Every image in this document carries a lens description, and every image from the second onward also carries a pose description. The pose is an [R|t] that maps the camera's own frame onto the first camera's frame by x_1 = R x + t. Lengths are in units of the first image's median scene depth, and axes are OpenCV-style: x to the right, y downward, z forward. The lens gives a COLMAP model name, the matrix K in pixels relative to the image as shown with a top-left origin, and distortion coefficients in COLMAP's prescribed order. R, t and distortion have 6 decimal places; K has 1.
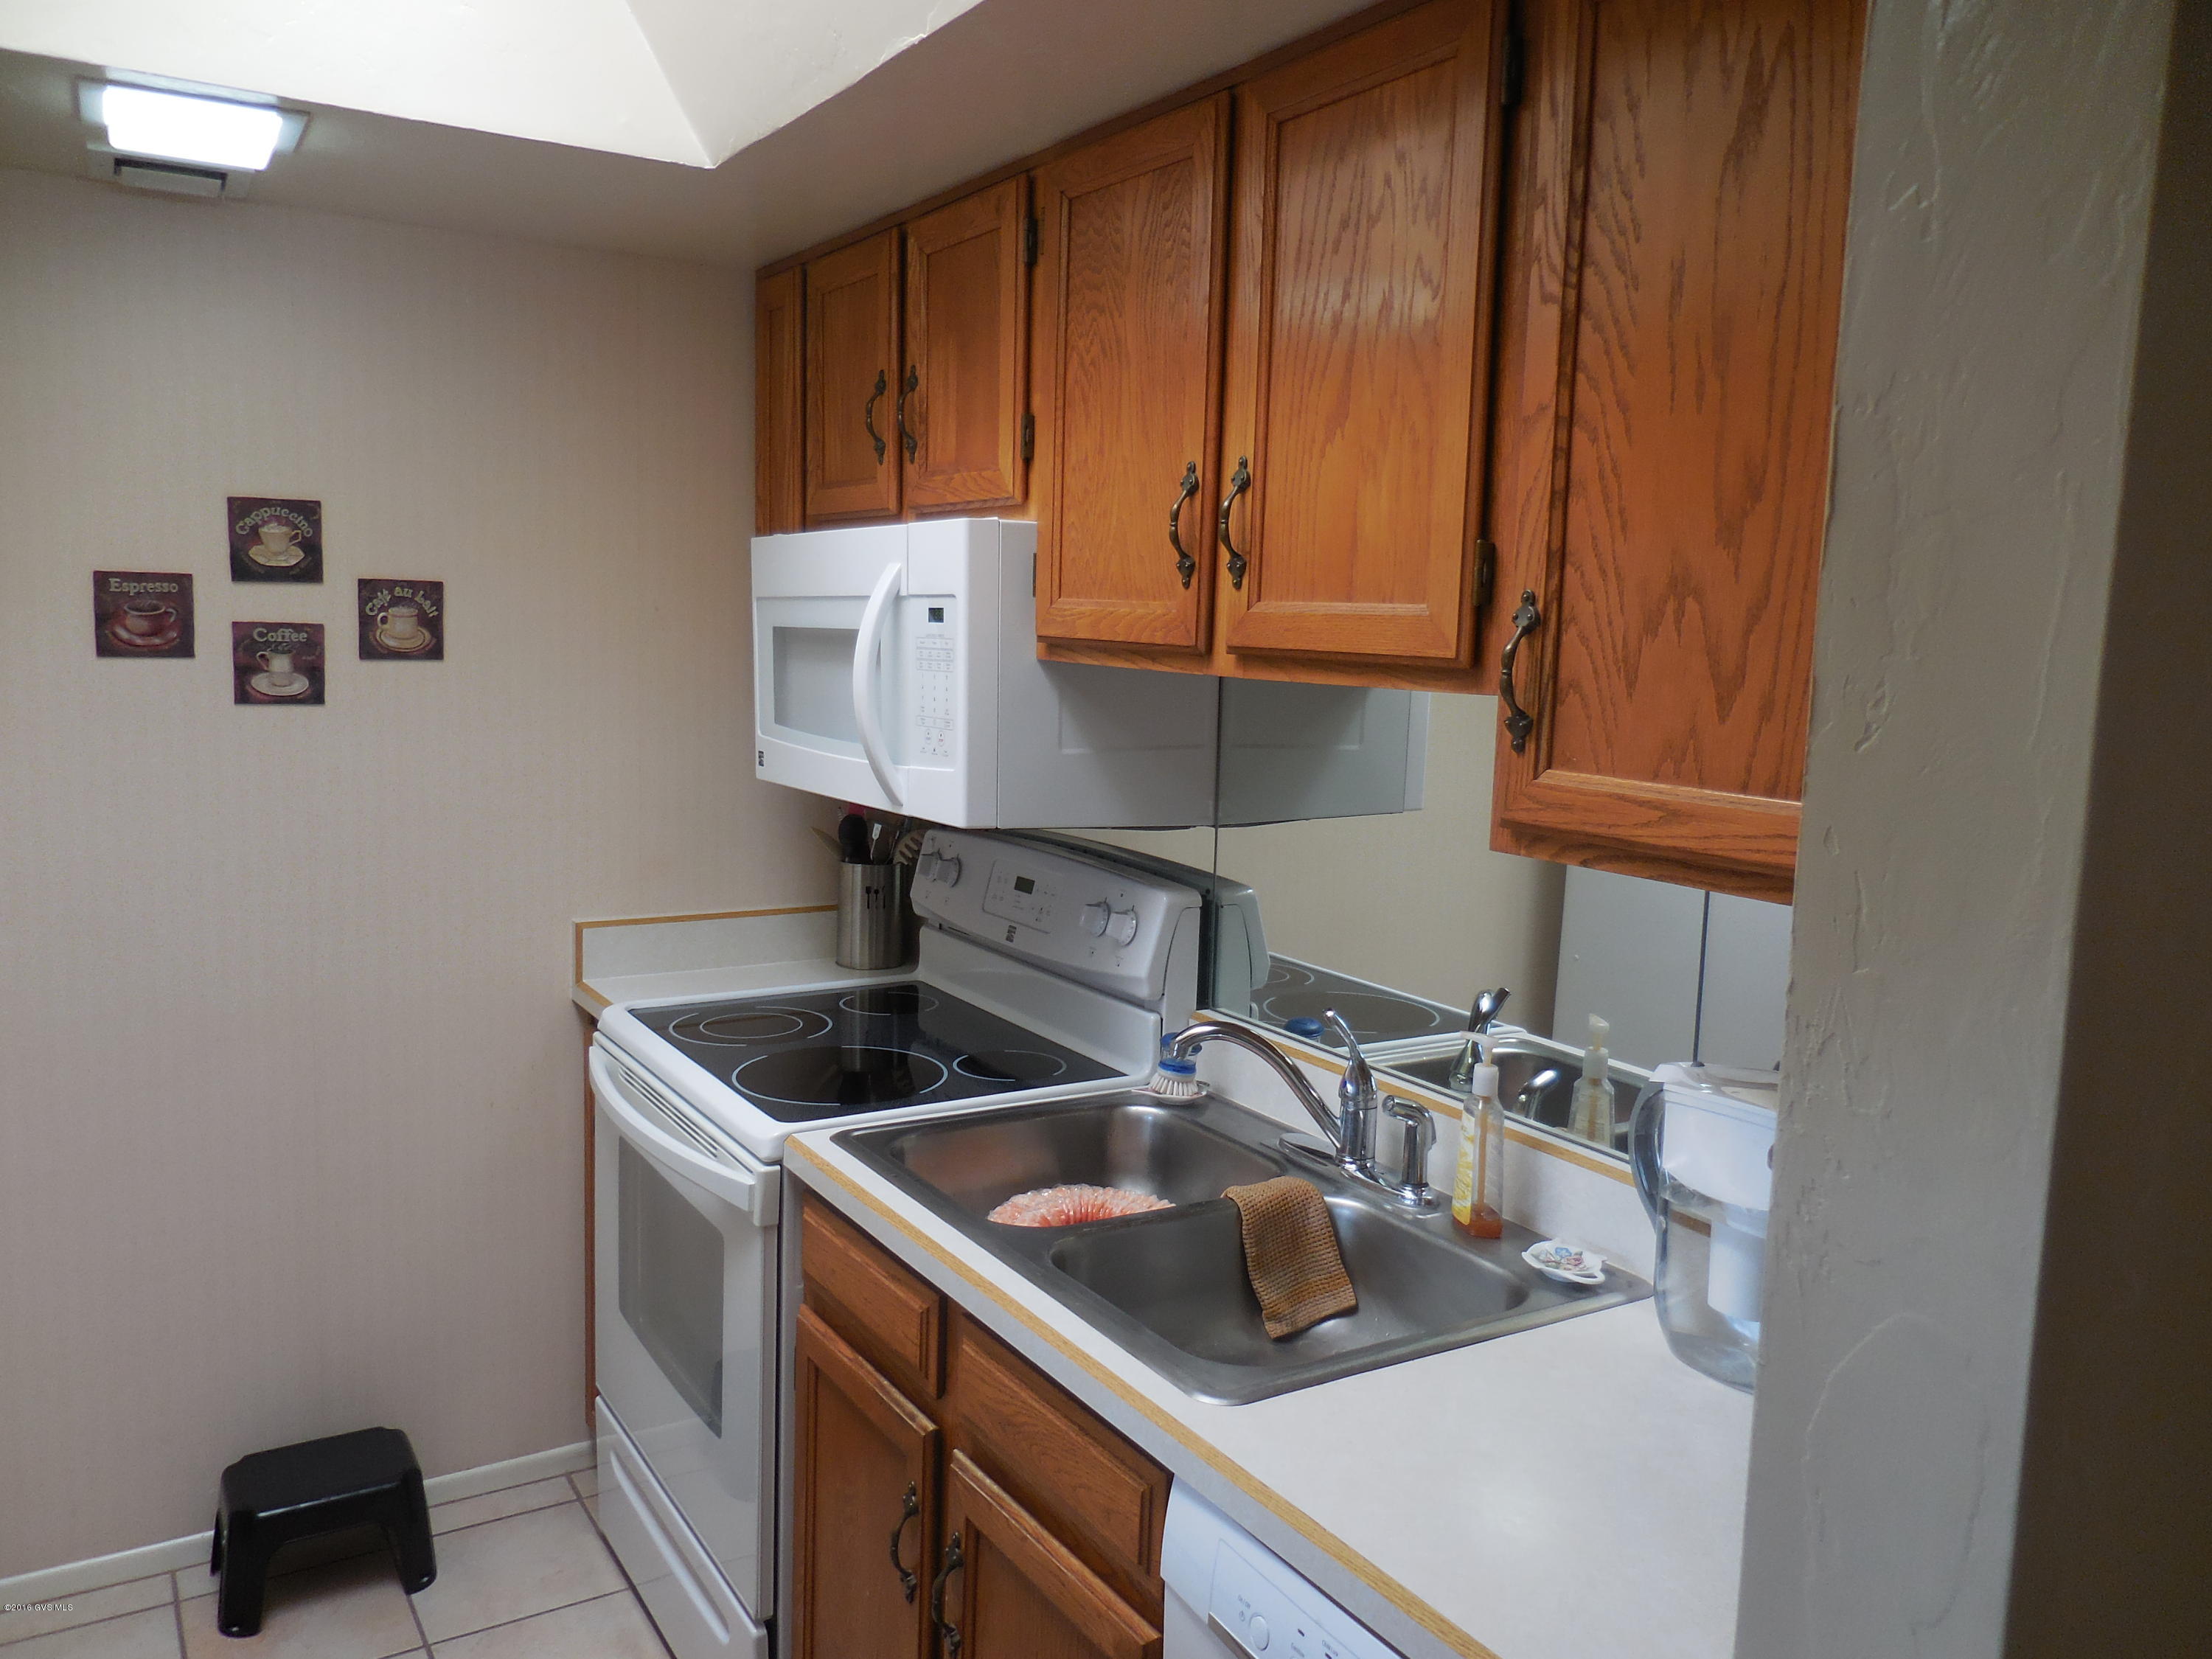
lens RADIAL K [[1723.0, 0, 1092.9], [0, 1723.0, 816.0], [0, 0, 1]] dist [-0.007061, 0.054006]
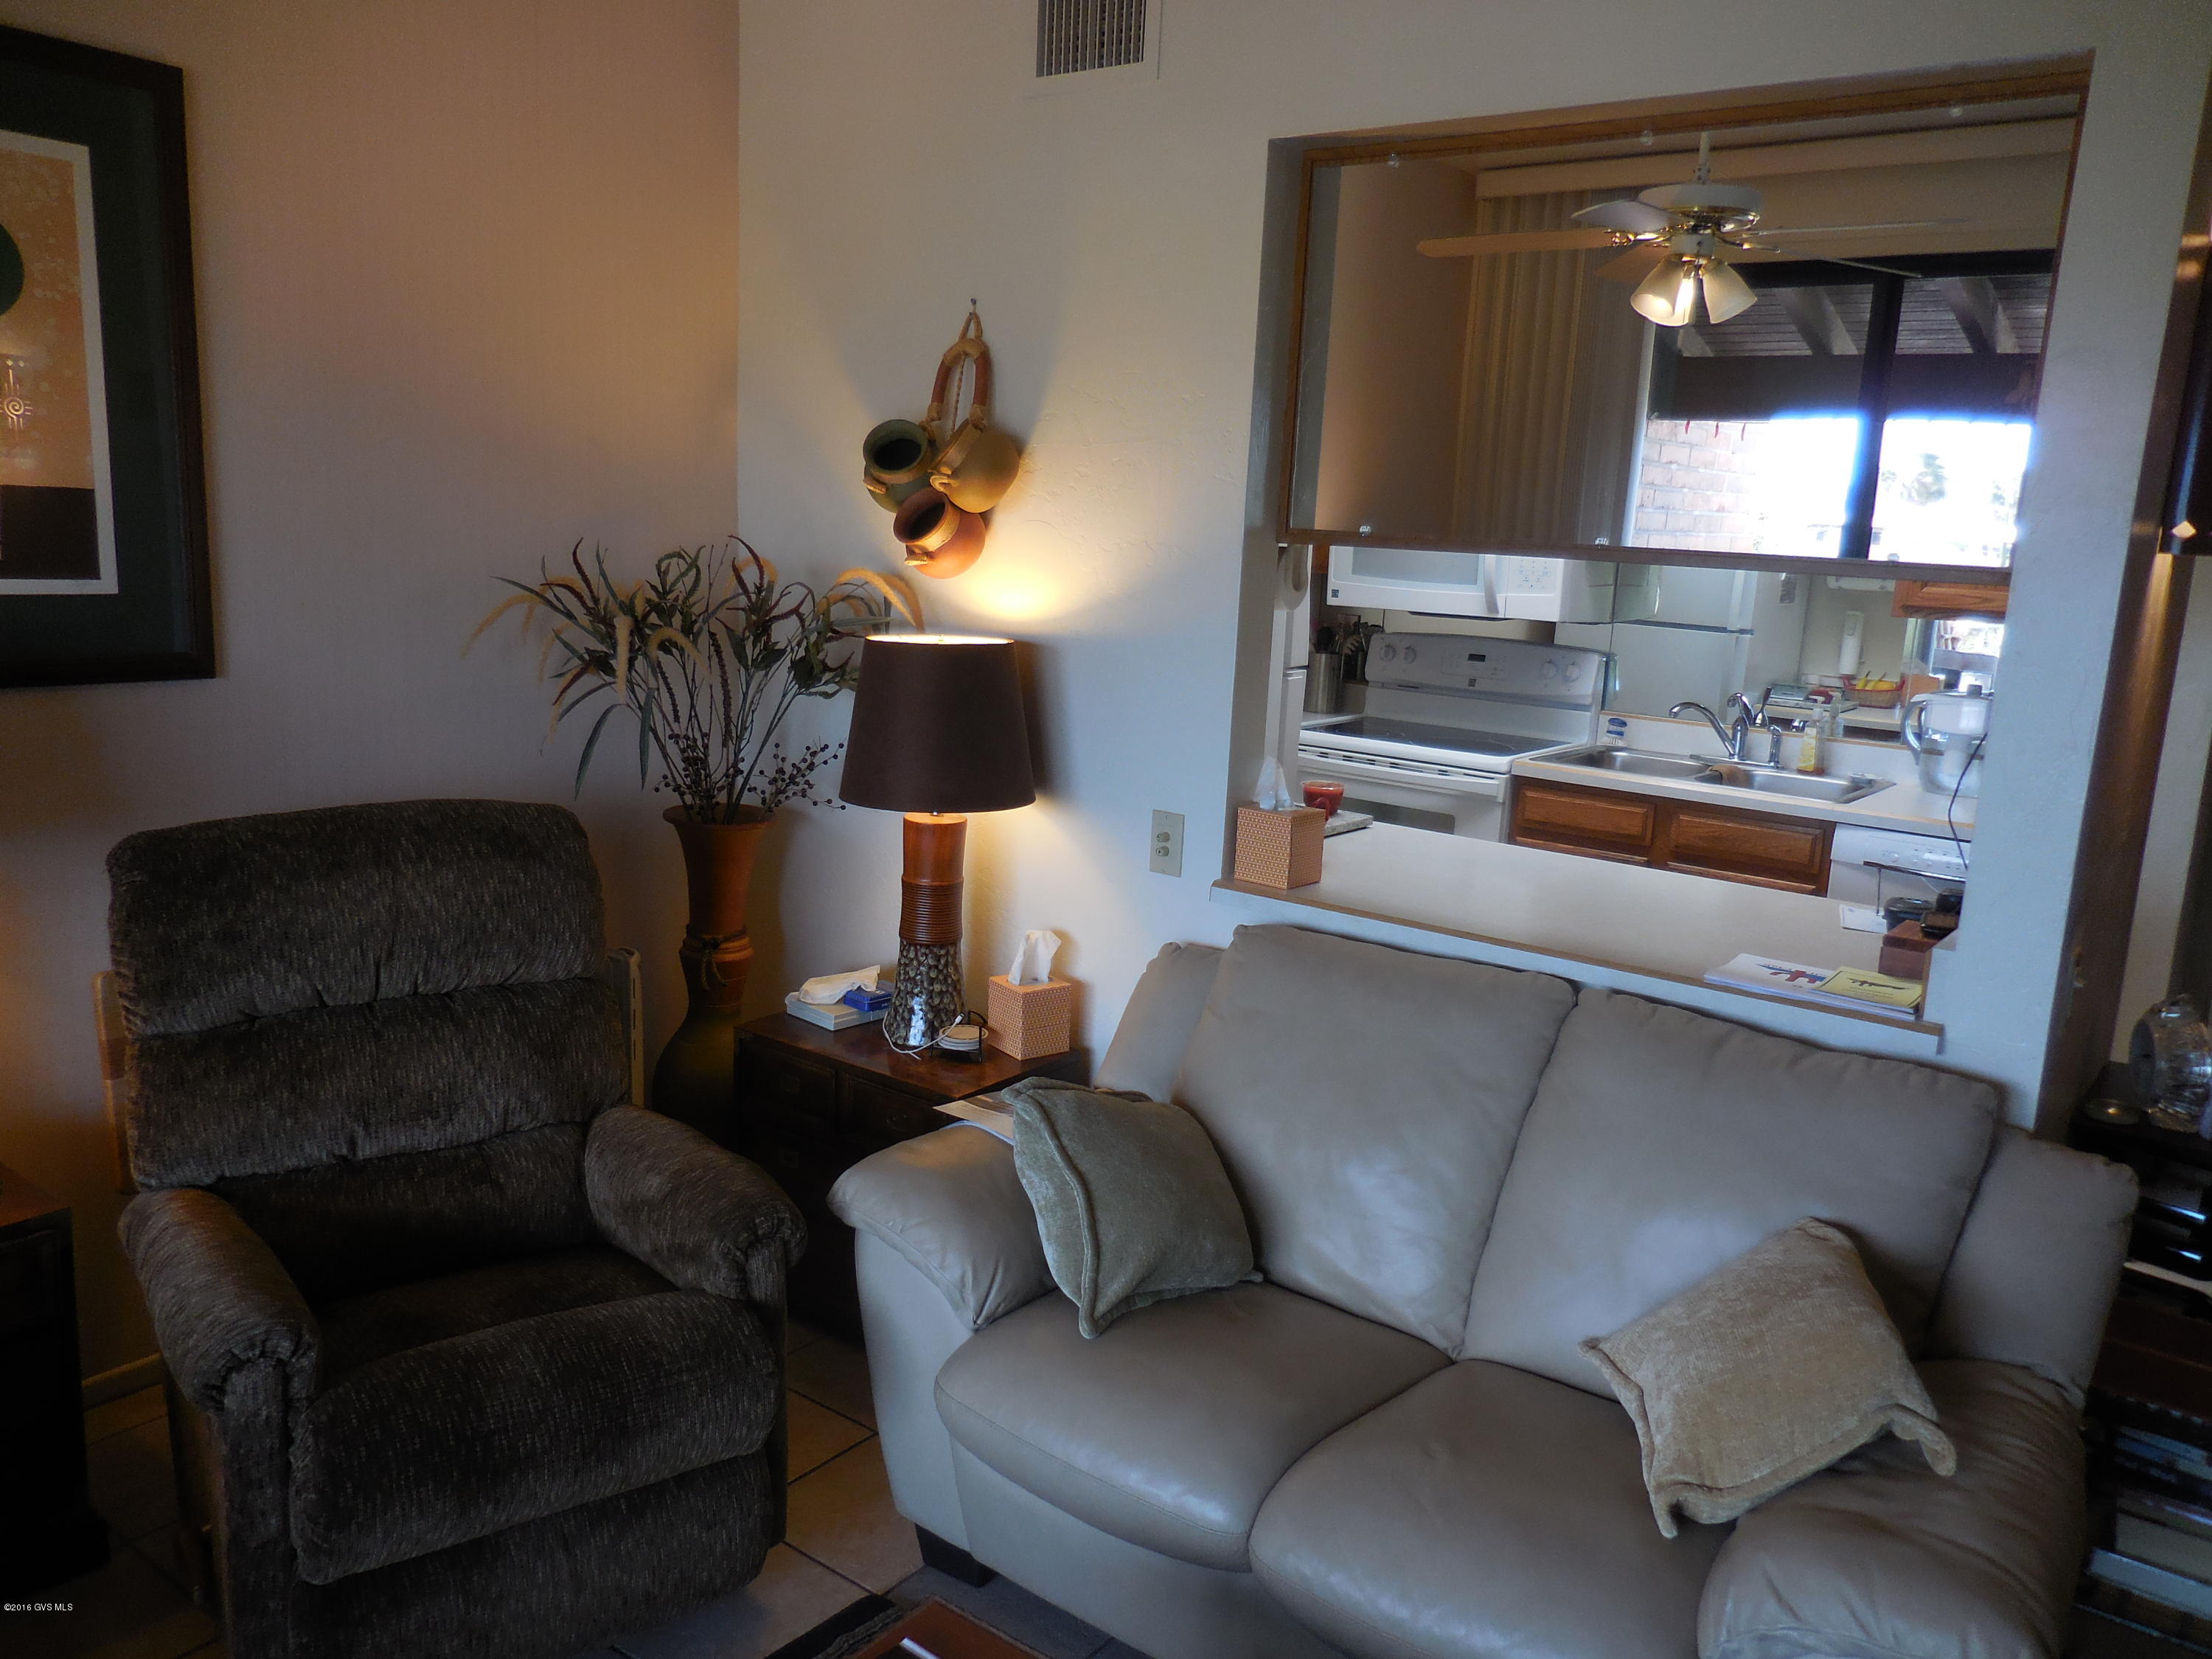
lens RADIAL K [[1723.0, 0, 1092.9], [0, 1723.0, 816.0], [0, 0, 1]] dist [-0.007061, 0.054006]
pose [[0.933562, -0.051378, 0.354714, -1.200301], [0.022541, 0.996130, 0.084958, 0.045262], [-0.357706, -0.071318, 0.931107, -0.706274]]
